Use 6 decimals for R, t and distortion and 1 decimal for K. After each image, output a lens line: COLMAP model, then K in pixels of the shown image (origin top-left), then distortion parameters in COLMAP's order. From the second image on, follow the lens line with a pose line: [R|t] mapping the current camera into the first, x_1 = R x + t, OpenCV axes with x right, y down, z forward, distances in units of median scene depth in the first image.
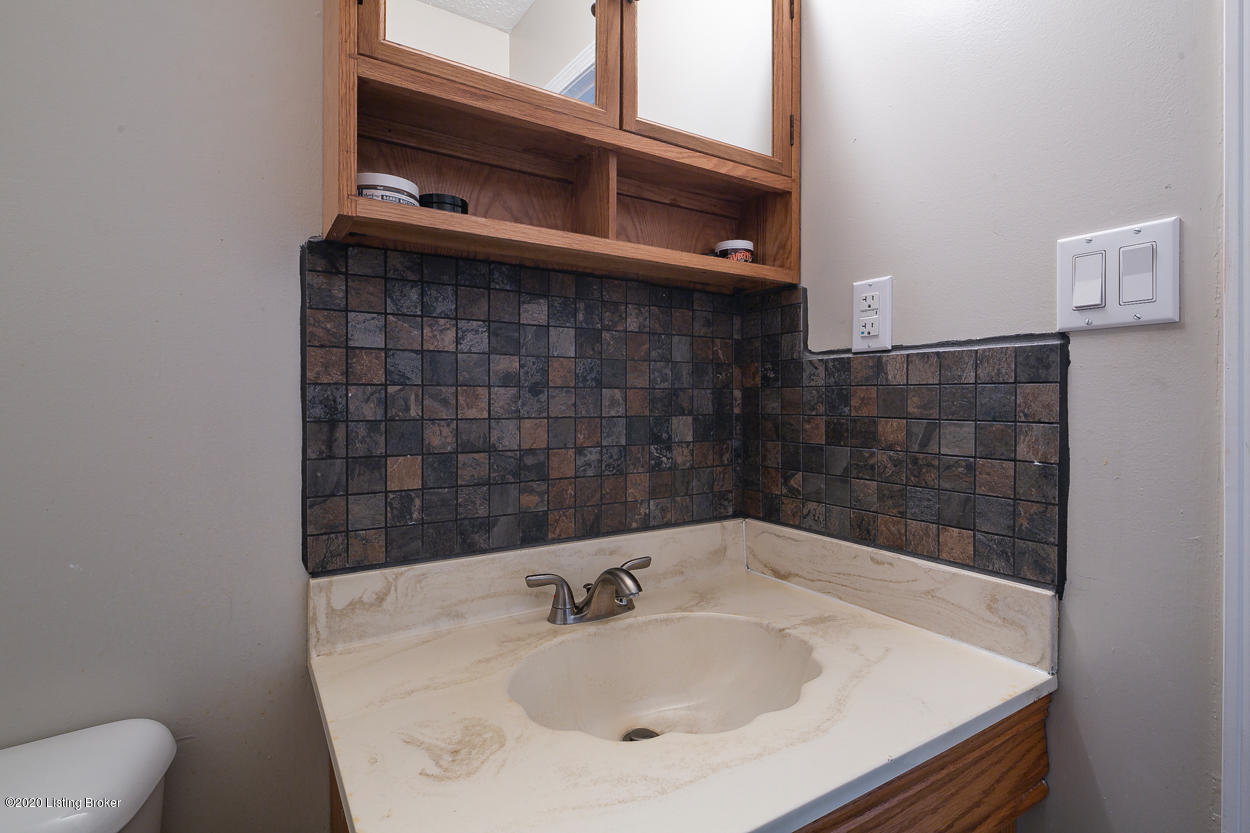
lens RADIAL K [[608.9, 0, 619.6], [0, 608.9, 406.0], [0, 0, 1]] dist [0.003119, -0.000471]
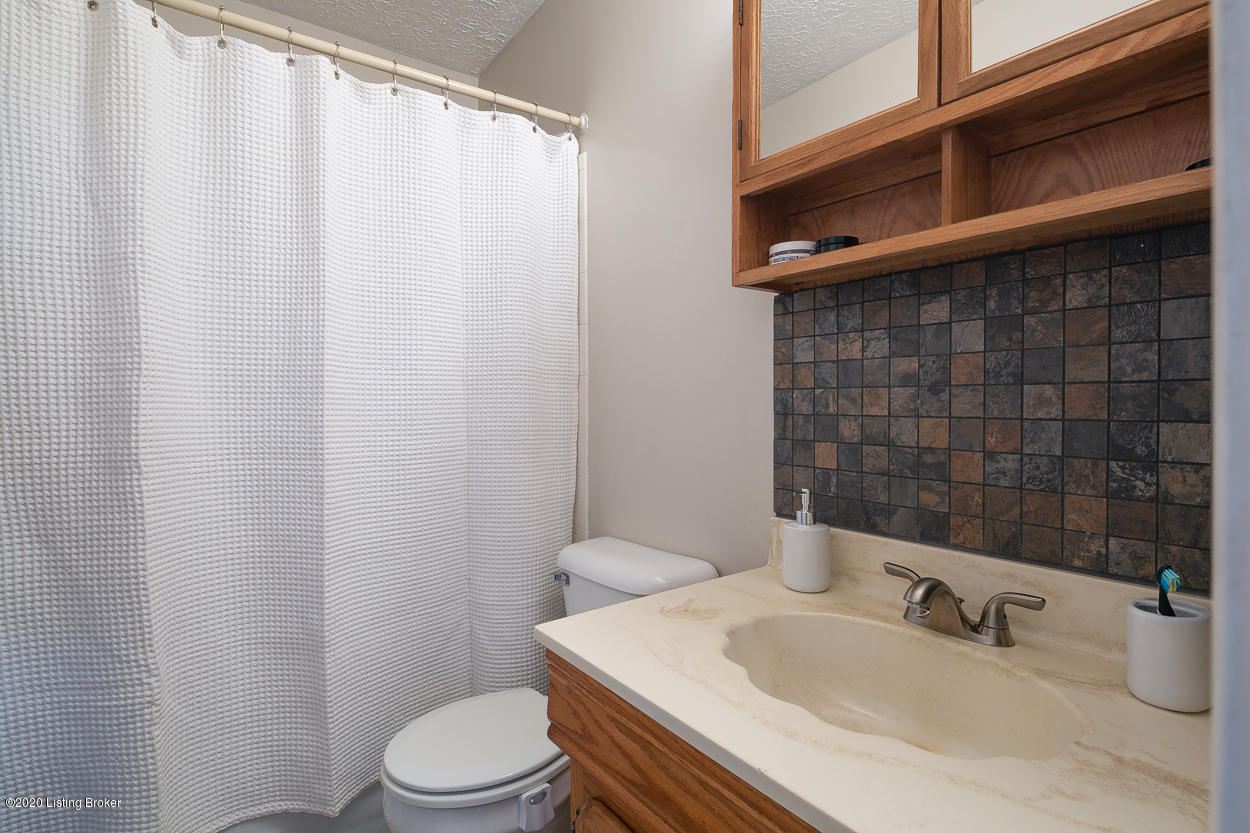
lens RADIAL K [[608.9, 0, 619.6], [0, 608.9, 406.0], [0, 0, 1]] dist [0.003119, -0.000471]
pose [[0.070015, 0.008654, -0.997508, 0.856625], [-0.004606, 0.999955, 0.008352, -0.004494], [0.997535, 0.004010, 0.070051, 0.433780]]
